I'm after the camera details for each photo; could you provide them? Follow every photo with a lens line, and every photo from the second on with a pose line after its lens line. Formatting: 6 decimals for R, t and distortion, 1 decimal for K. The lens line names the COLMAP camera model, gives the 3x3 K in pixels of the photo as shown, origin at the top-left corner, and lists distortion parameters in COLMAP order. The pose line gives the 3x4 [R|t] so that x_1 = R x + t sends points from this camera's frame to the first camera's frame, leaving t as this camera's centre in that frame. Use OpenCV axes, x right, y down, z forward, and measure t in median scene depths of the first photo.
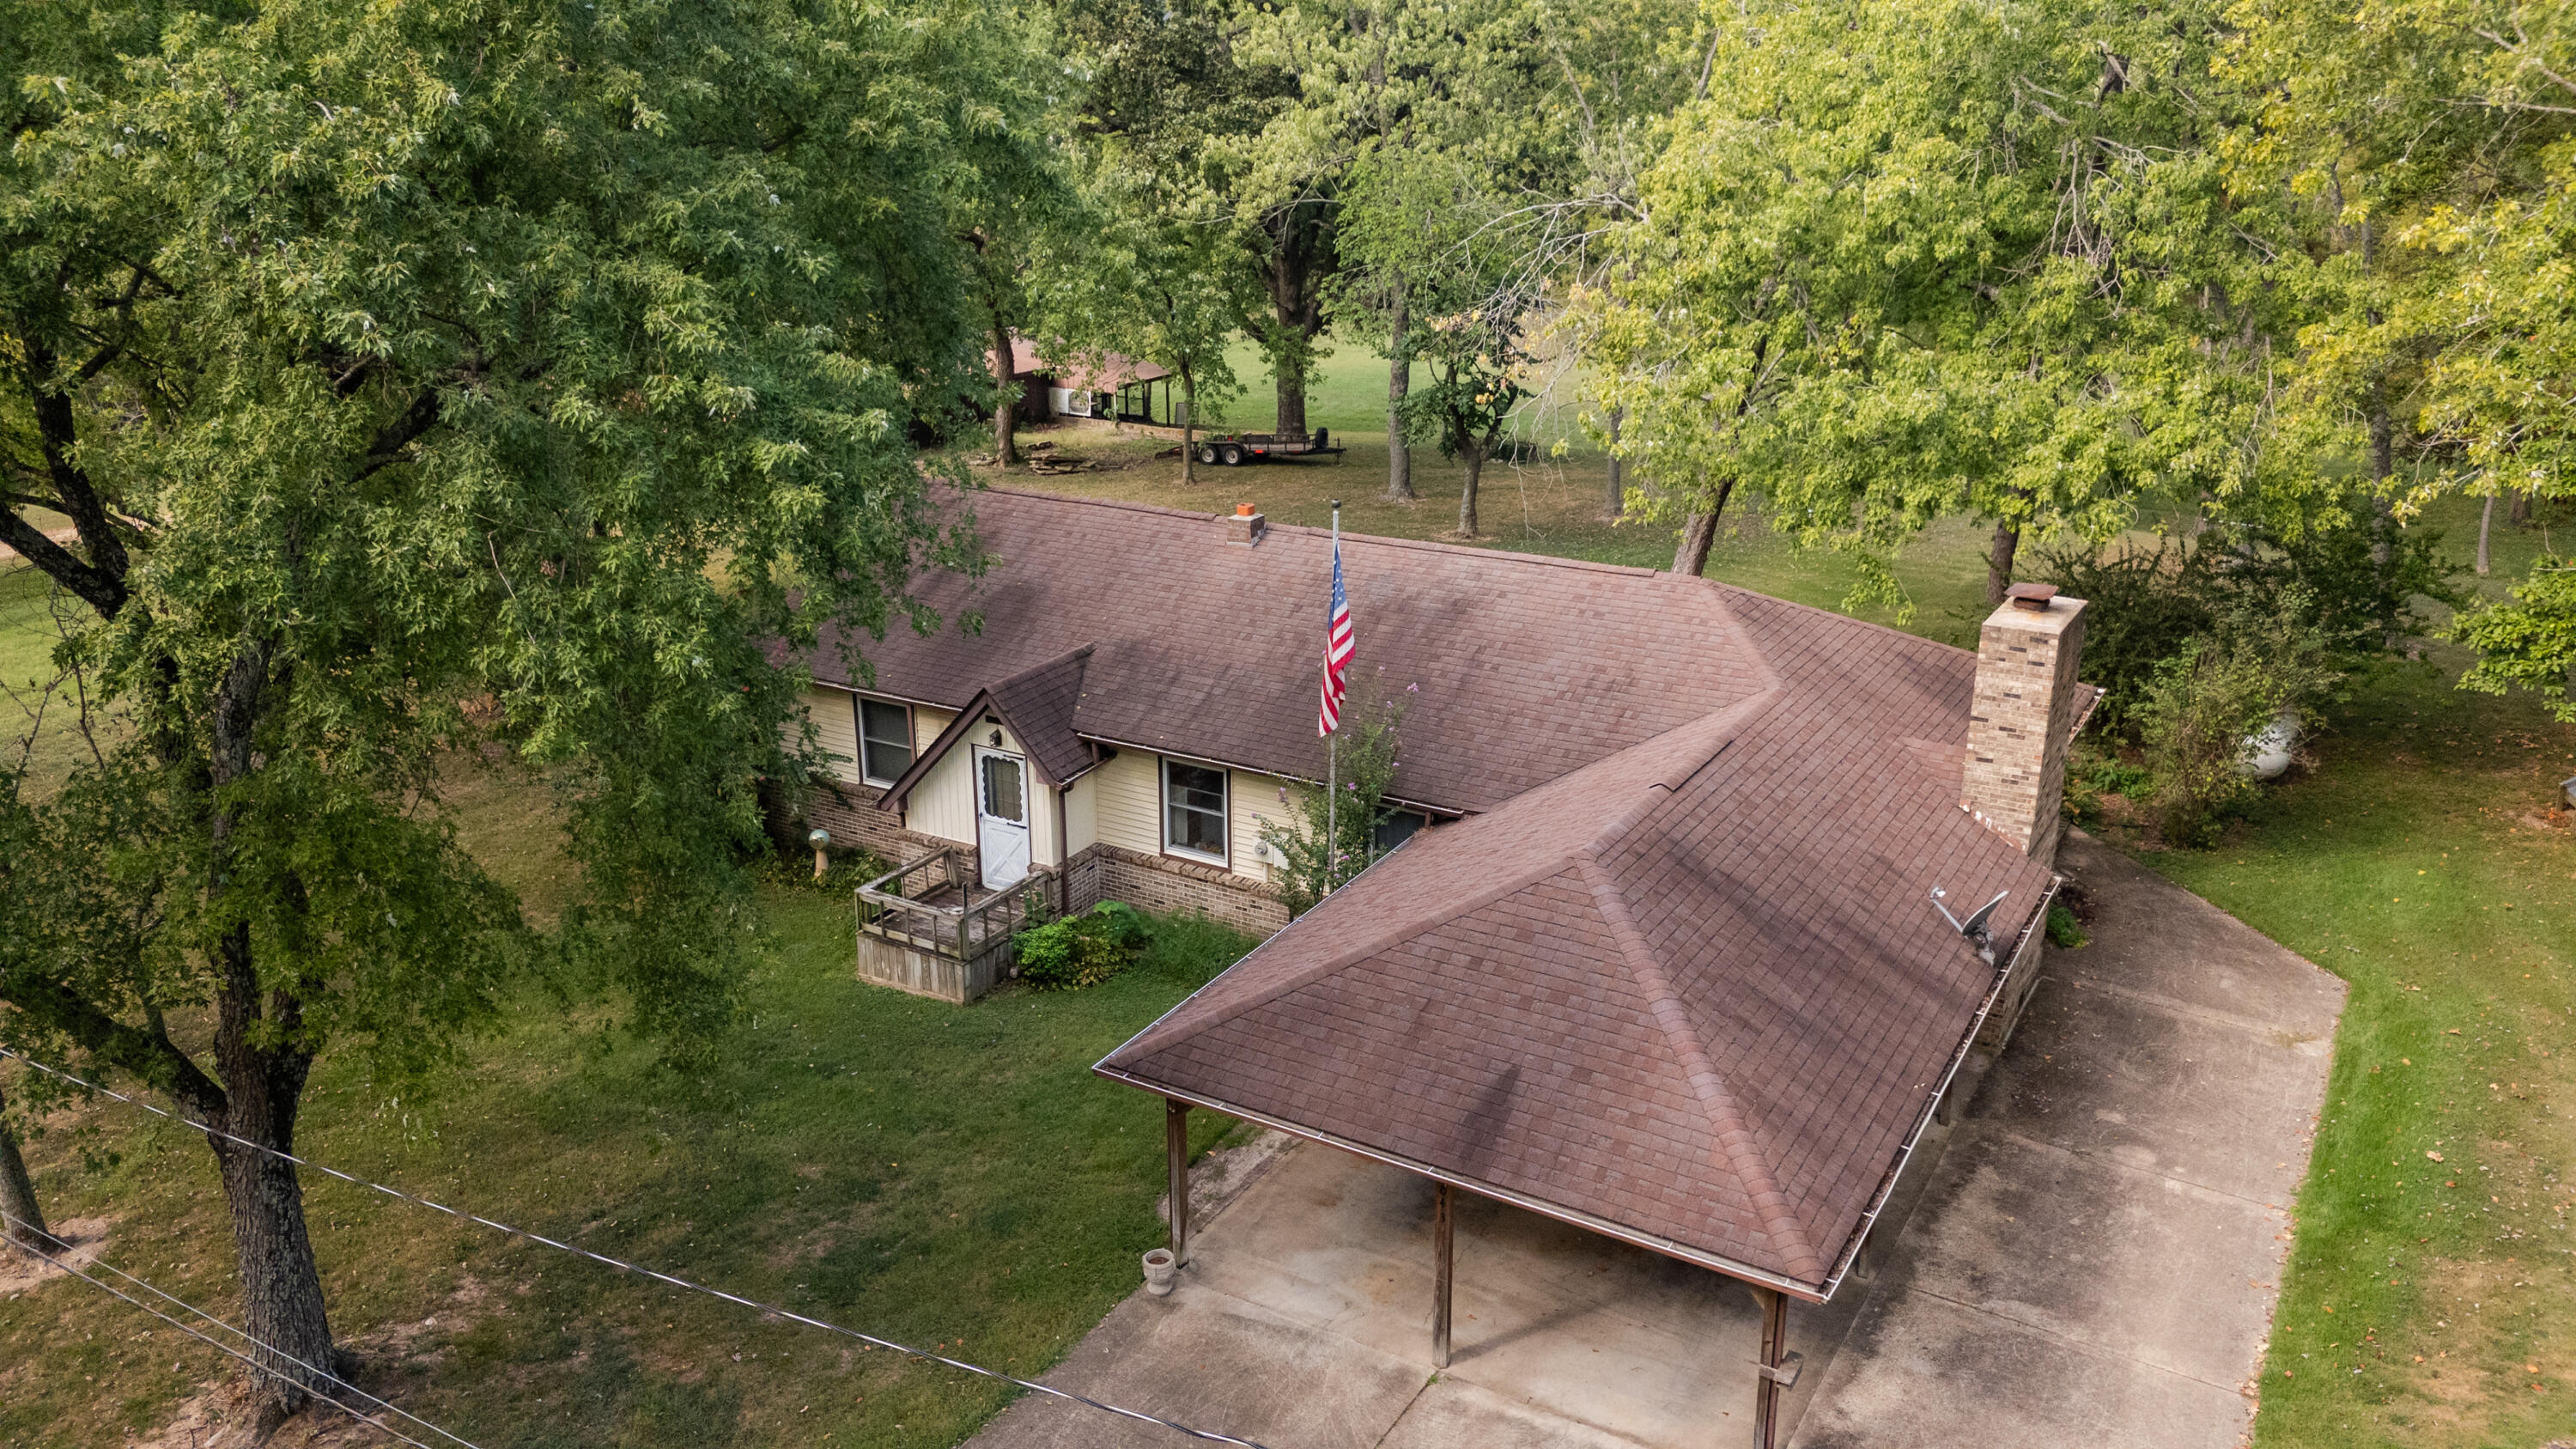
lens RADIAL K [[1872.7, 0, 1288.0], [0, 1872.7, 724.5], [0, 0, 1]] dist [0.068698, -0.043851]
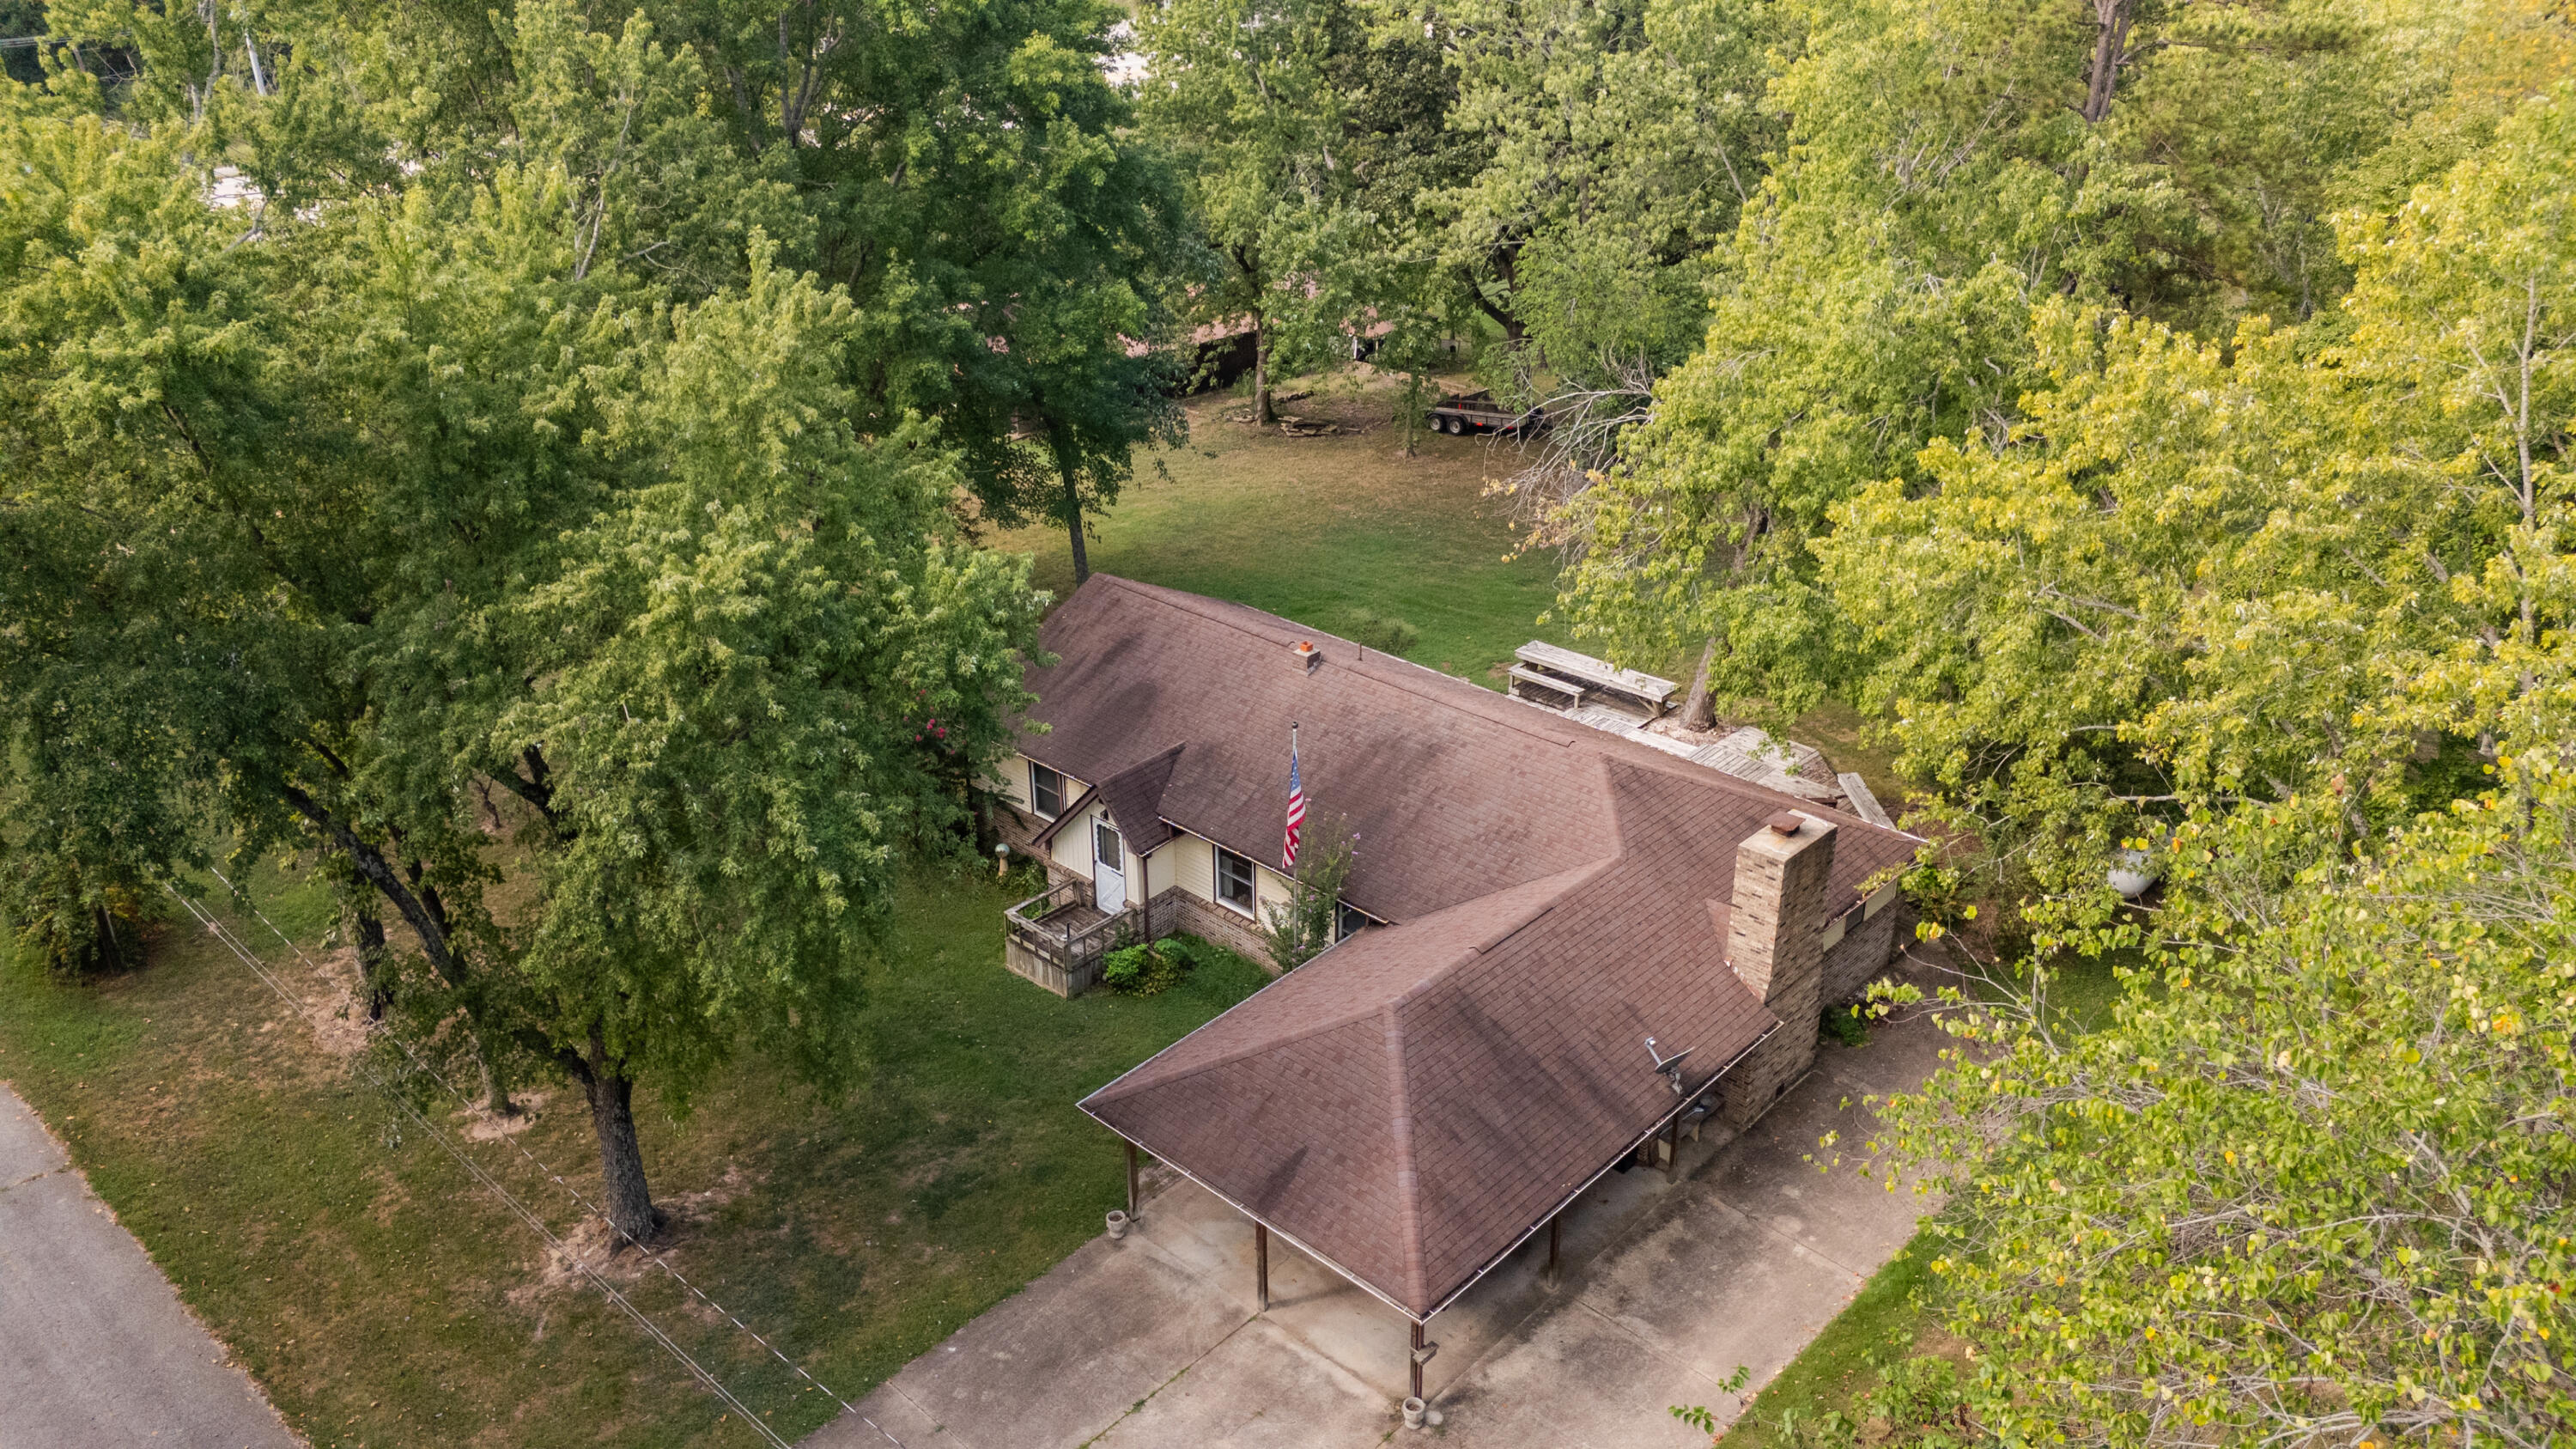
lens RADIAL K [[1866.5, 0, 1296.1], [0, 1866.5, 713.4], [0, 0, 1]] dist [0.093086, -0.002333]
pose [[0.978341, 0.085868, -0.188352, 0.258986], [-0.062417, 0.989925, 0.127090, -0.268225], [0.197367, -0.112581, 0.973844, -0.374409]]
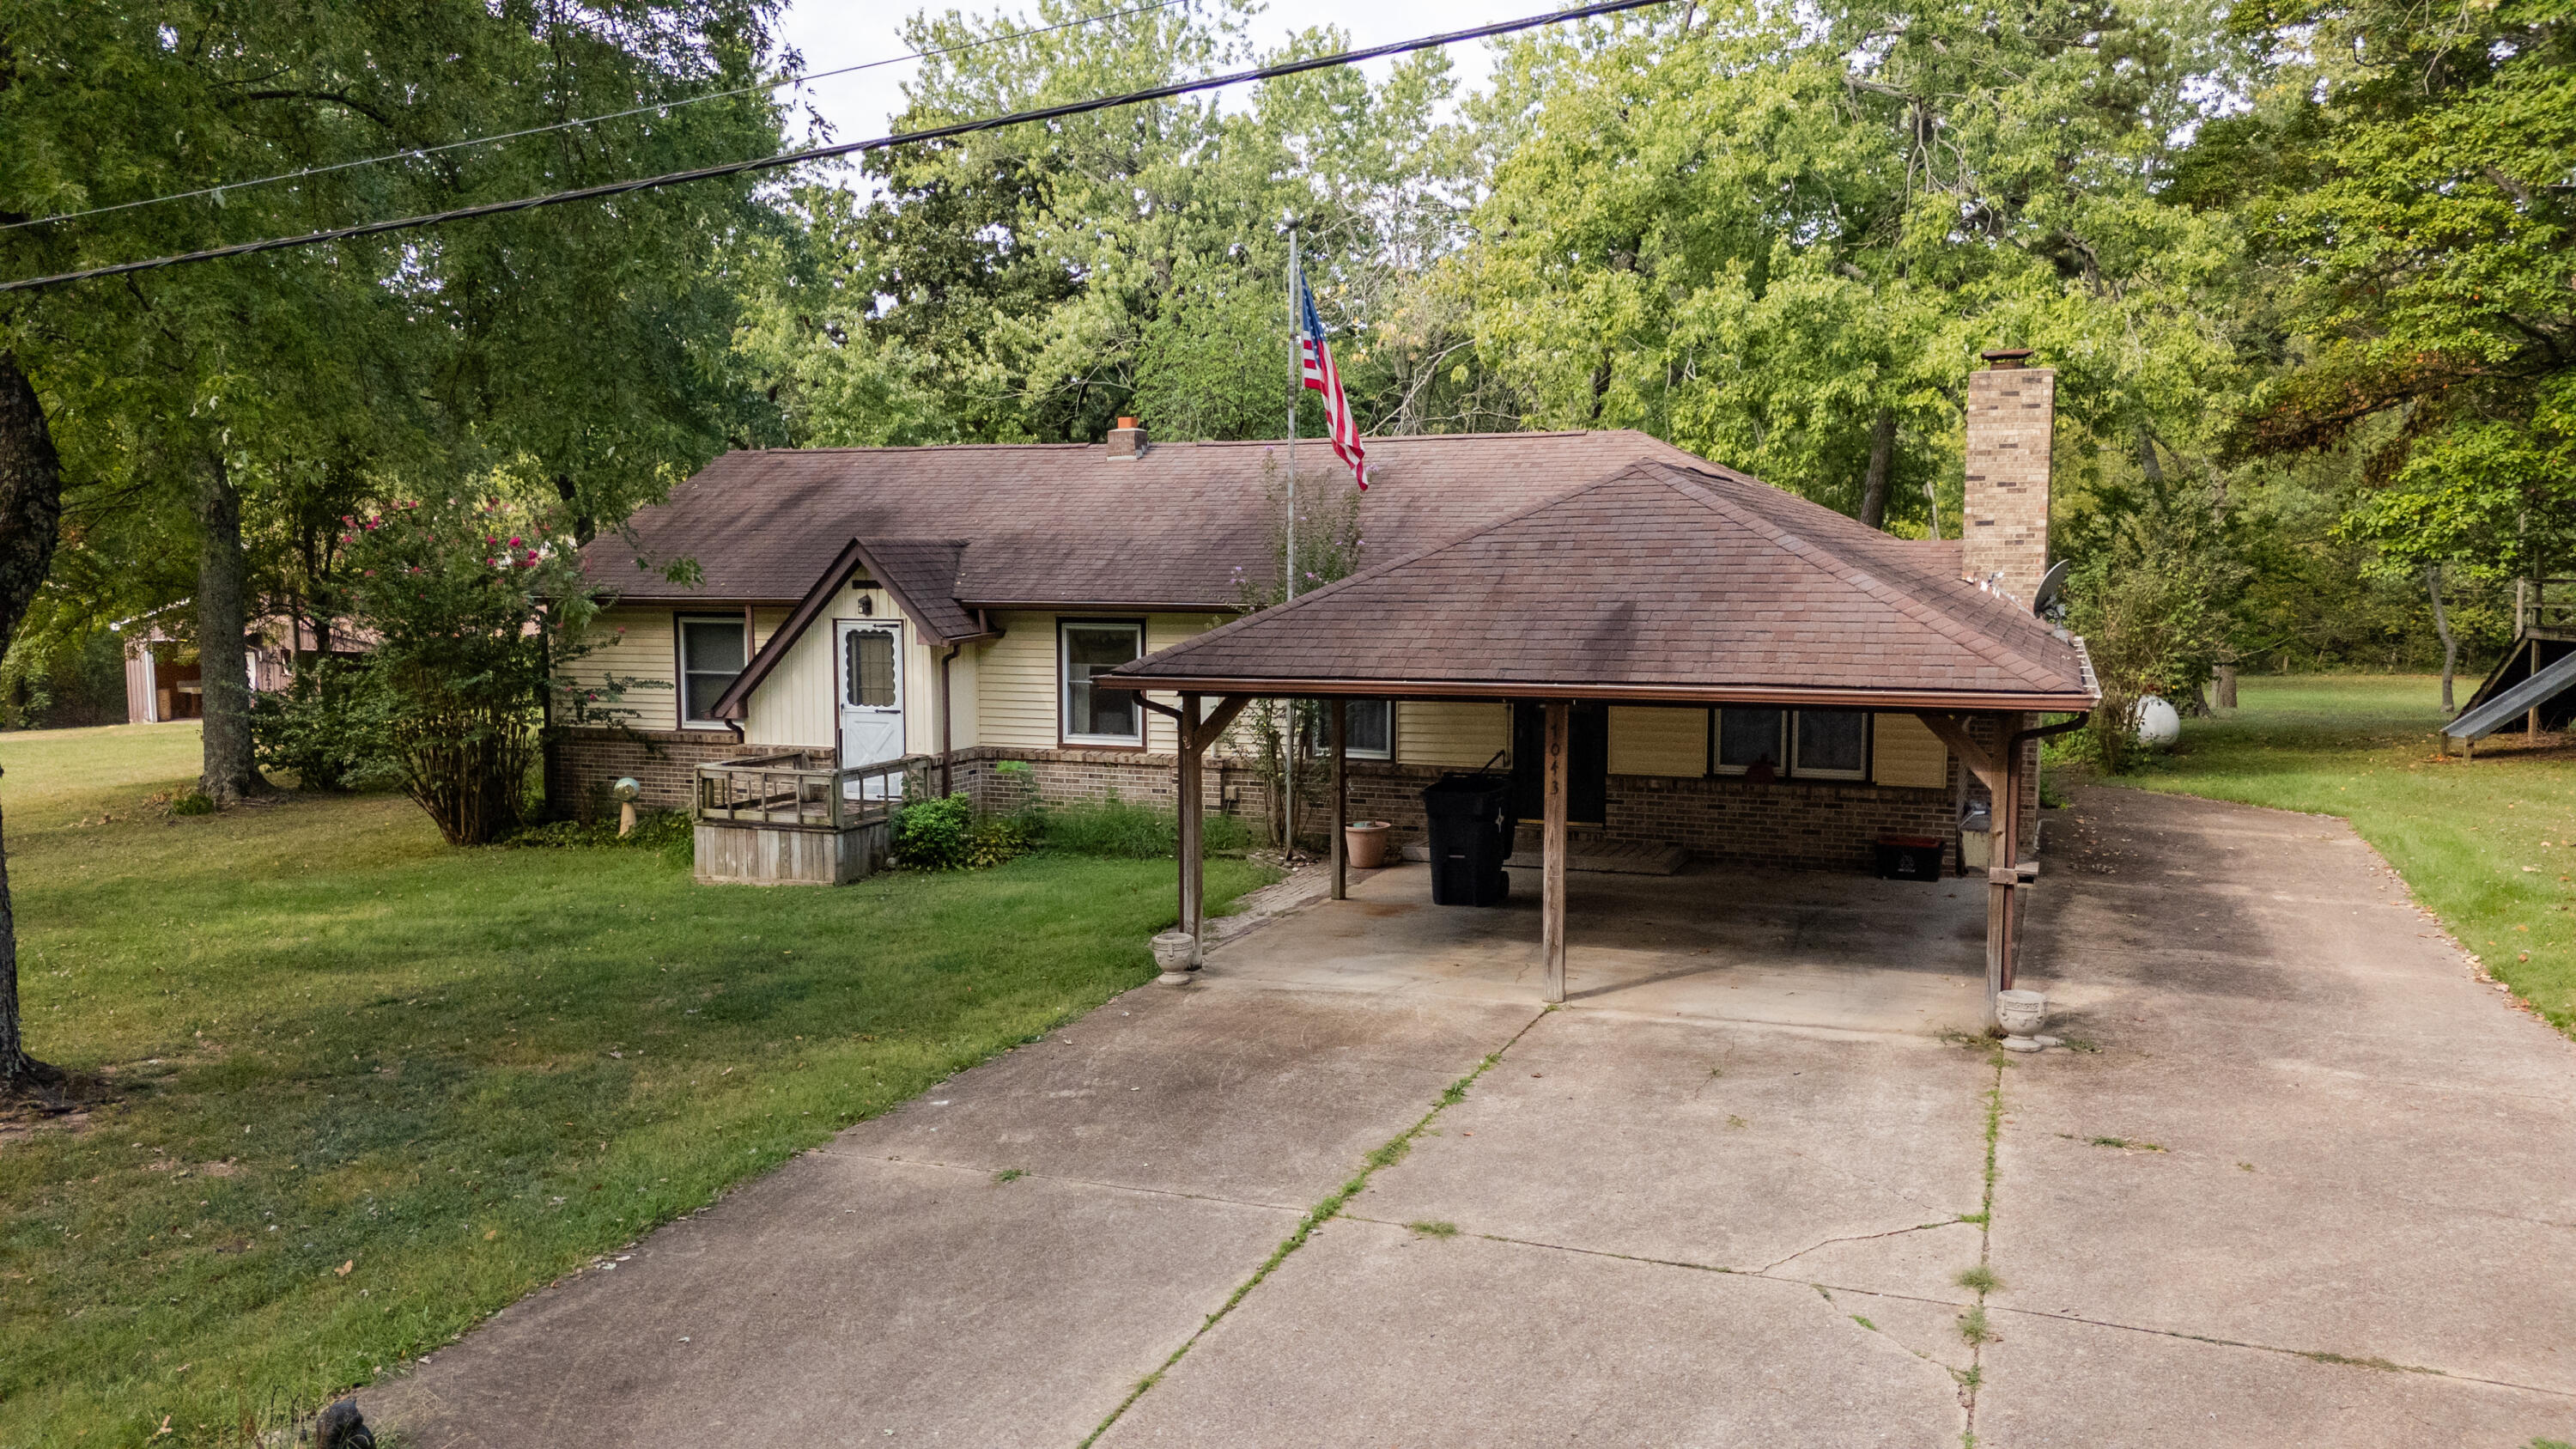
lens RADIAL K [[1872.7, 0, 1288.0], [0, 1872.7, 724.5], [0, 0, 1]] dist [0.068698, -0.043851]
pose [[0.987036, -0.014234, 0.159865, -0.105049], [0.052338, 0.970157, -0.236764, 0.279162], [-0.151724, 0.242061, 0.958325, 0.163702]]
